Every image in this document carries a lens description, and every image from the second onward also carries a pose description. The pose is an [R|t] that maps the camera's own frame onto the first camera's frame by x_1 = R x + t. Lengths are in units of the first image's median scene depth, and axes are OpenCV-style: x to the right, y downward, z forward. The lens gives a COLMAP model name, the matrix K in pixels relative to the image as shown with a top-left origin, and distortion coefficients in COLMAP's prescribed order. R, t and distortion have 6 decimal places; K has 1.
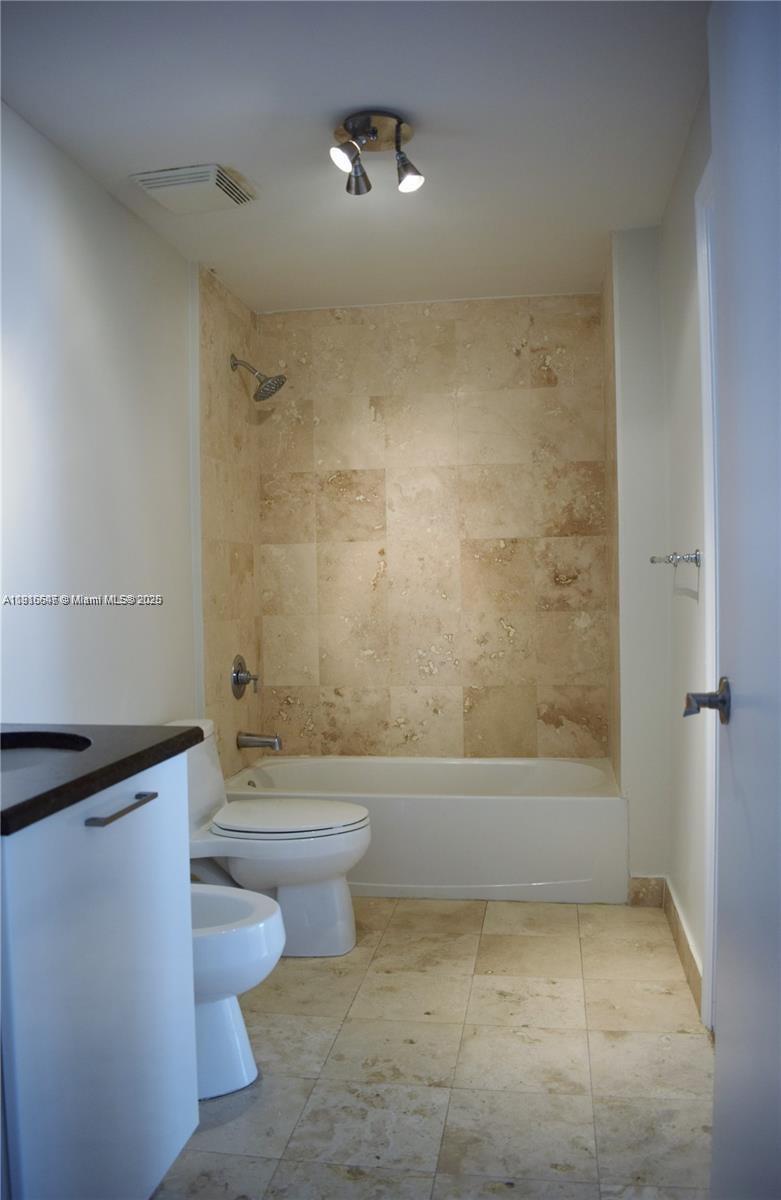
lens RADIAL K [[975.5, 0, 389.5], [0, 975.5, 600.0], [0, 0, 1]] dist [-0.097999, 0.018044]
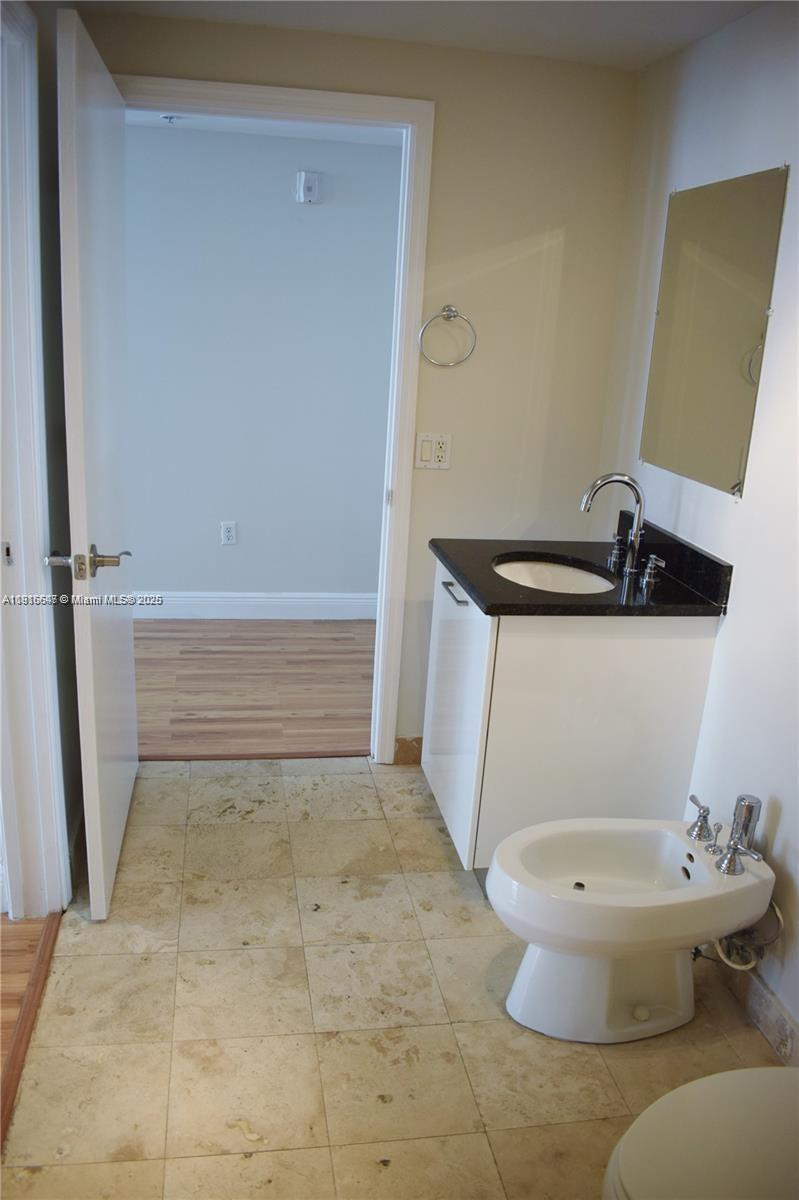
lens RADIAL K [[962.5, 0, 398.7], [0, 962.5, 600.6], [0, 0, 1]] dist [-0.071781, -0.002604]
pose [[-0.945017, 0.059028, -0.321649, 0.284779], [-0.046307, 0.949509, 0.310303, -0.232022], [0.323725, 0.308136, -0.894569, 1.844397]]
